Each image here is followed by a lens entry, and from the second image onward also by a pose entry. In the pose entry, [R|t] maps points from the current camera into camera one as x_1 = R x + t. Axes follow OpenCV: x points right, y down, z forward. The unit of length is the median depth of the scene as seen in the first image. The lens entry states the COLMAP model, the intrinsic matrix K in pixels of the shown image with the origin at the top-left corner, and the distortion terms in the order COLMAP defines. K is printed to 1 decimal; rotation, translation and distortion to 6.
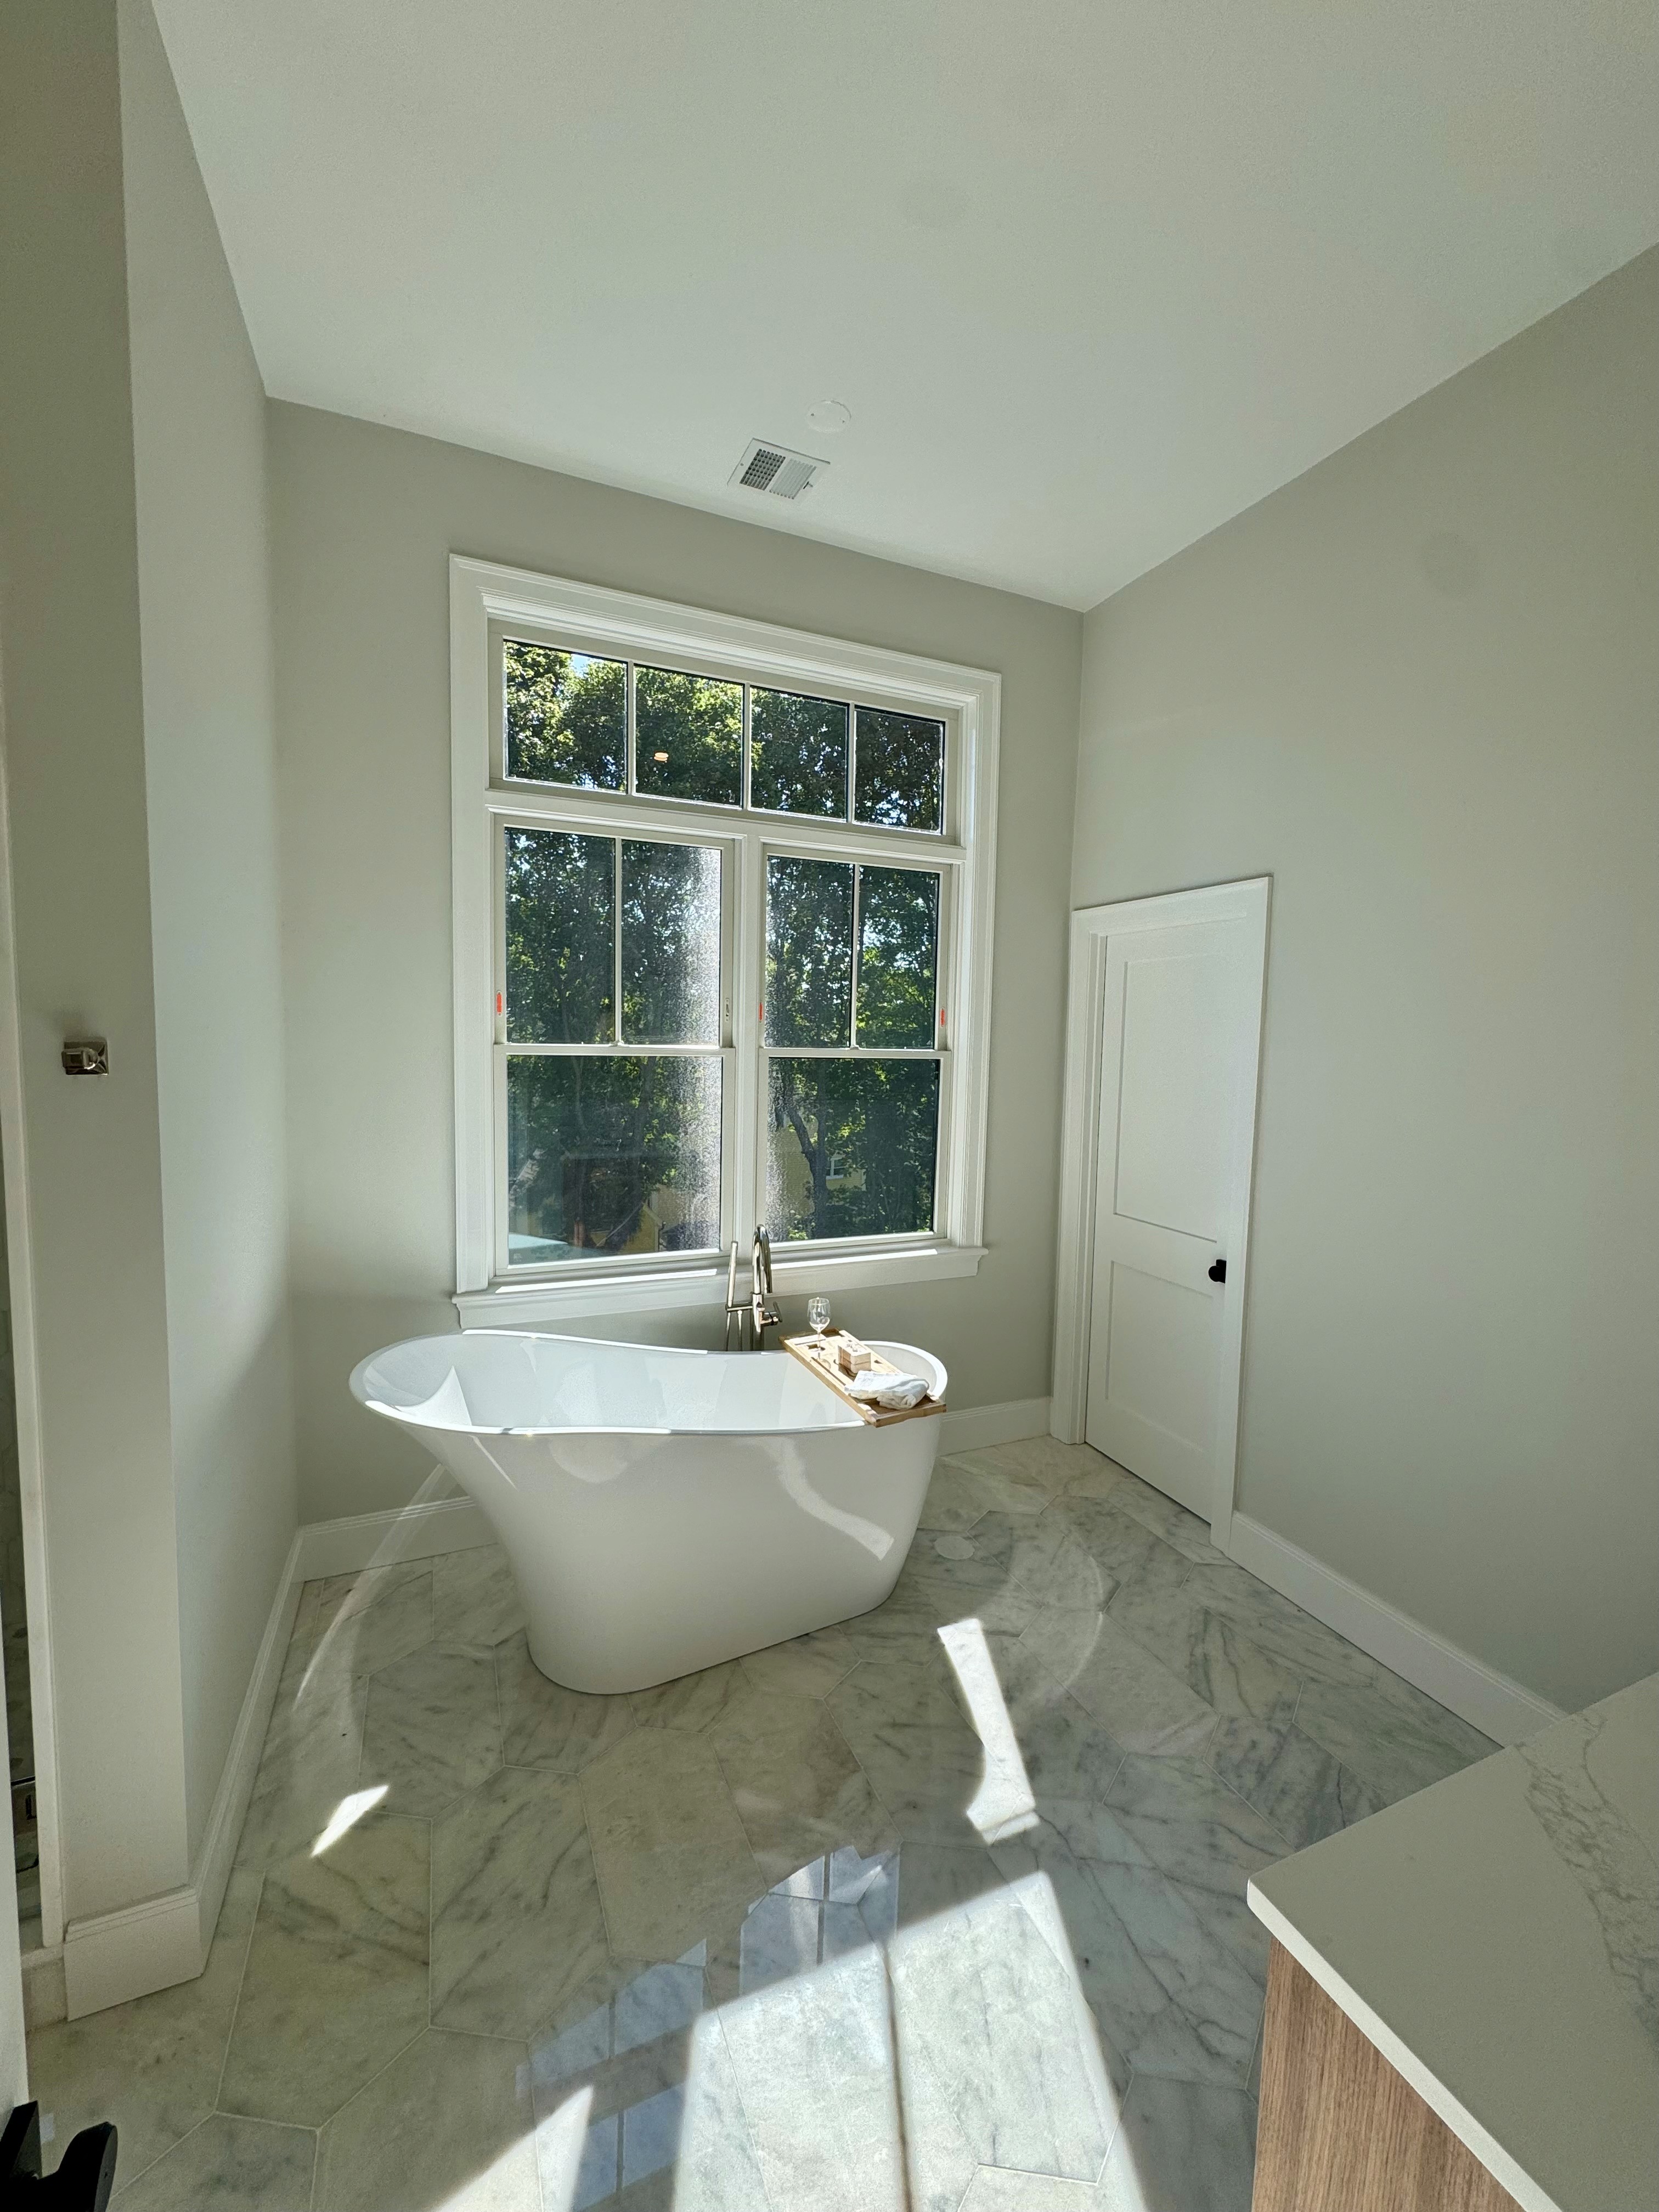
lens RADIAL K [[881.8, 0, 828.7], [0, 881.8, 1106.7], [0, 0, 1]] dist [0.001485, 0.000239]
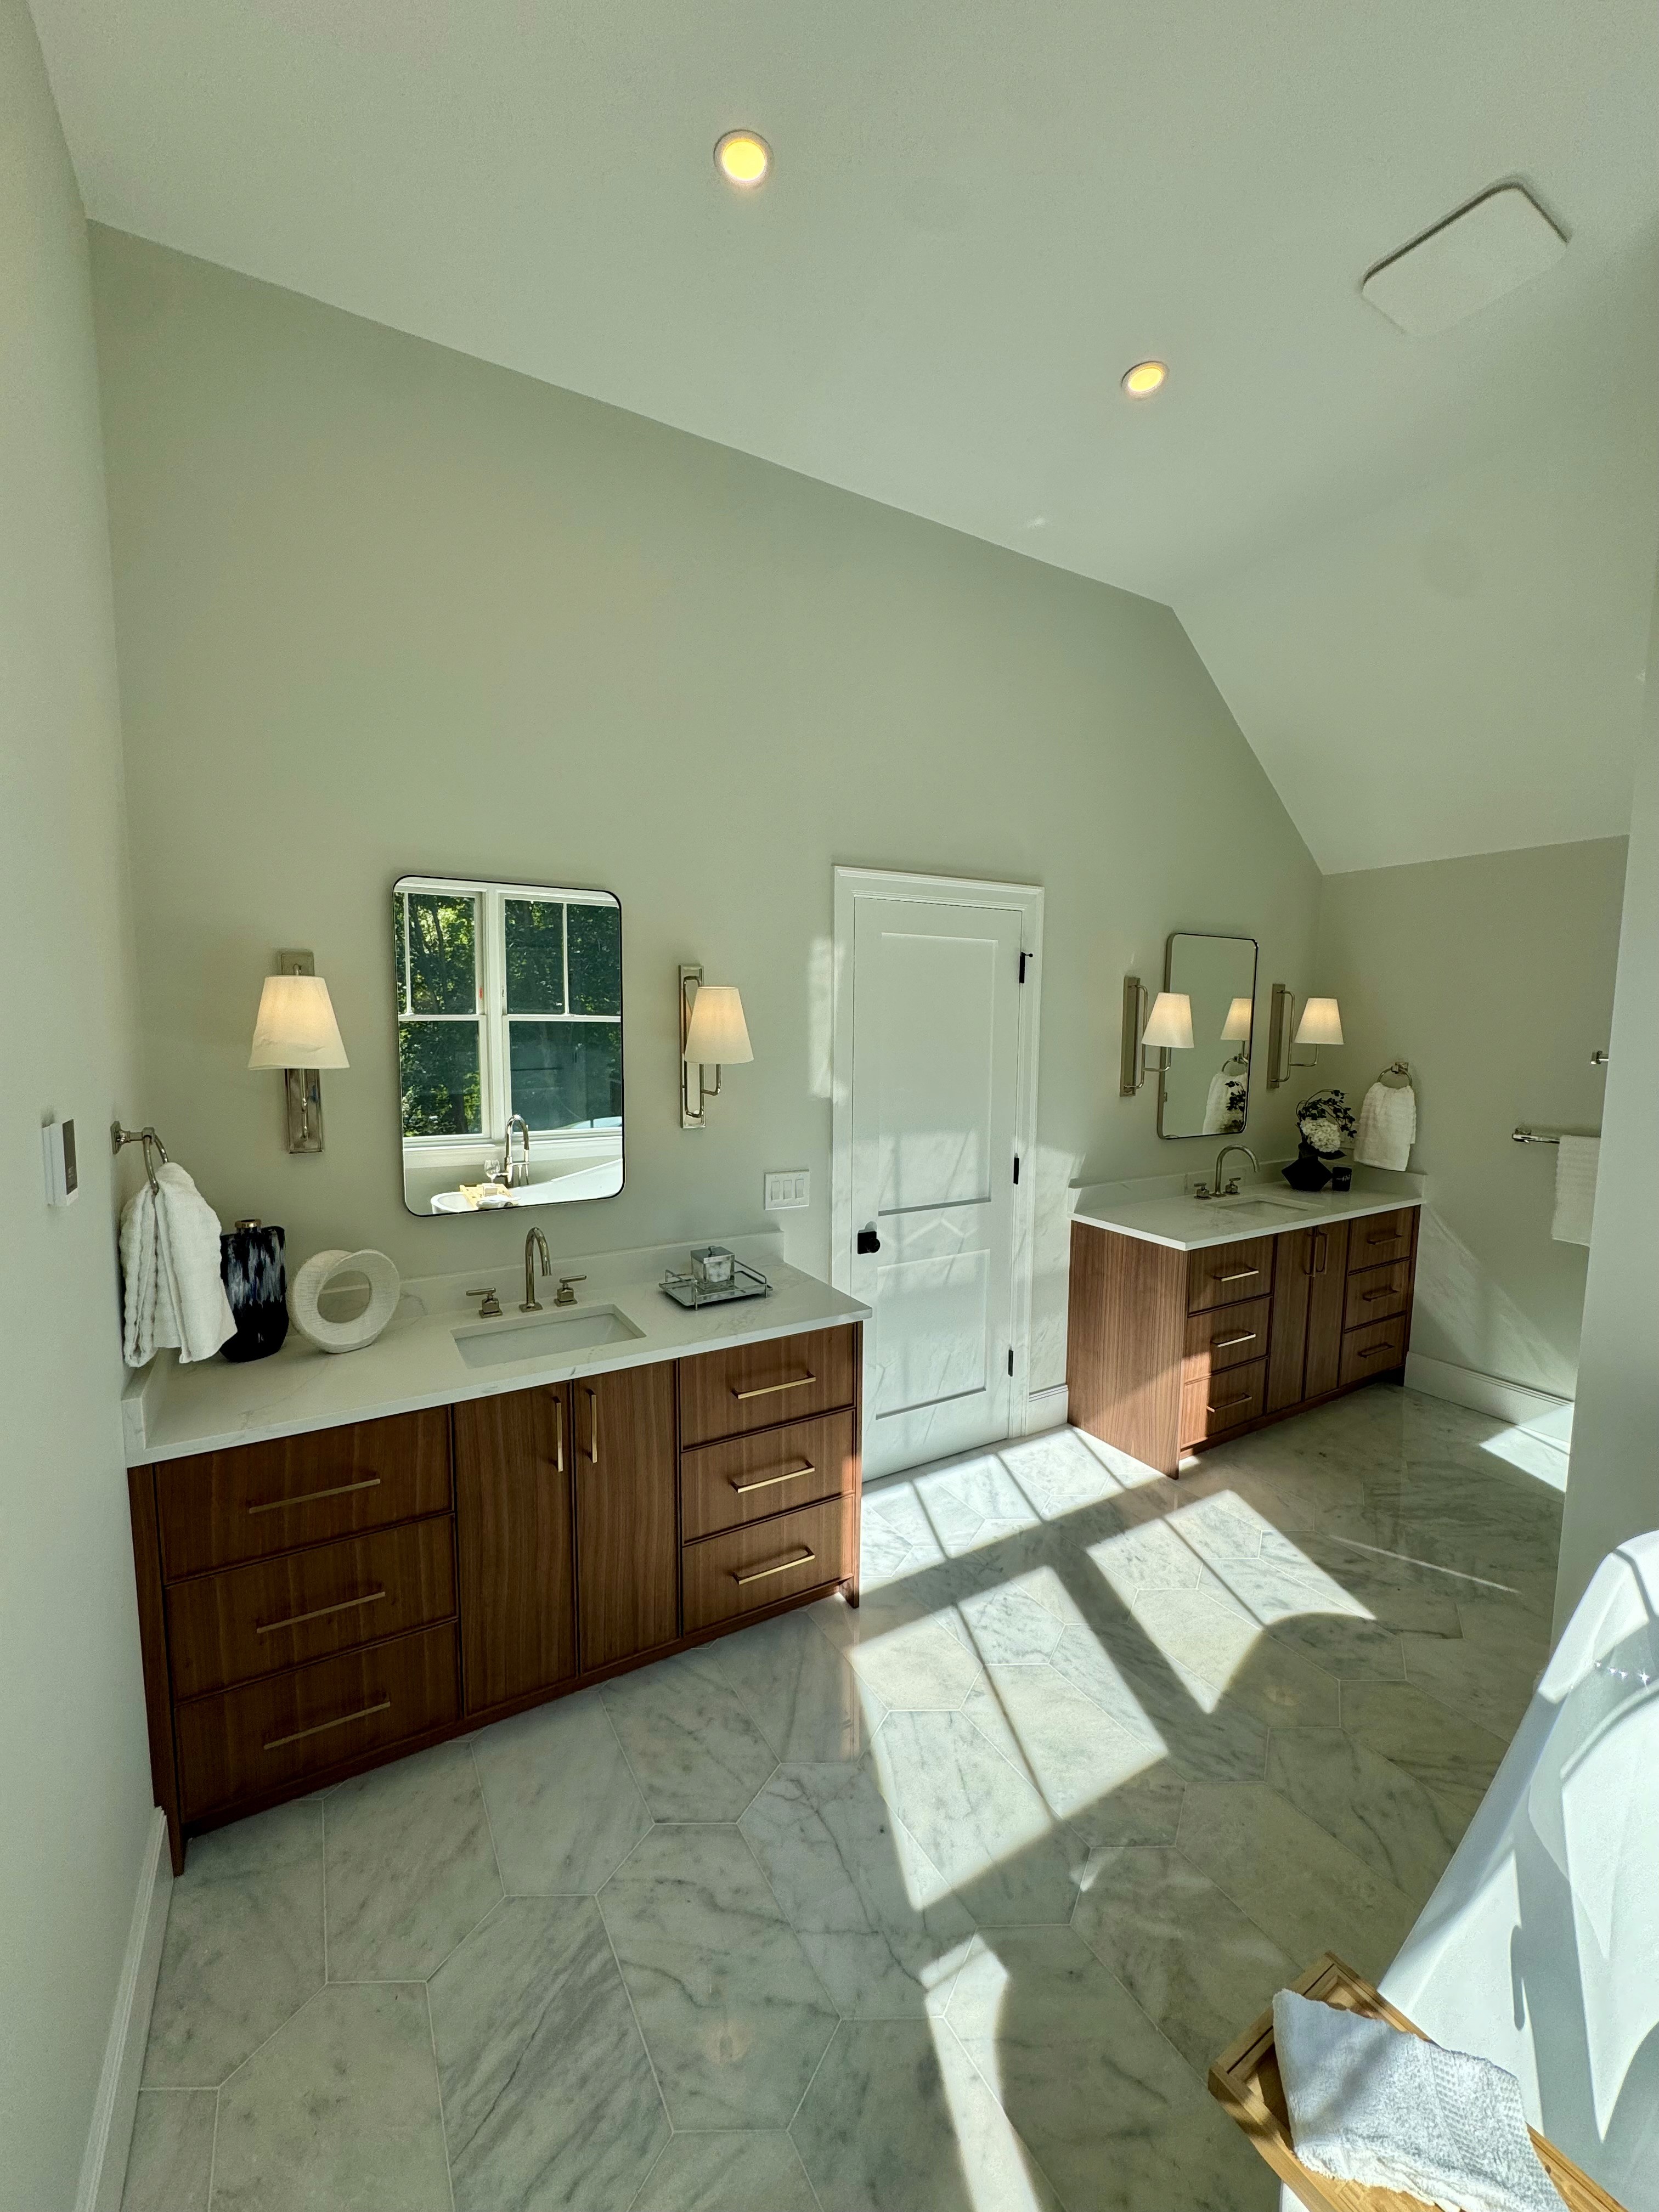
lens RADIAL K [[881.8, 0, 831.1], [0, 881.8, 1105.1], [0, 0, 1]] dist [0.001485, 0.000239]
pose [[-0.991908, -0.012994, -0.126295, 0.473091], [-0.034856, 0.984397, 0.172475, -0.143566], [0.122084, 0.175481, -0.976884, 1.792056]]
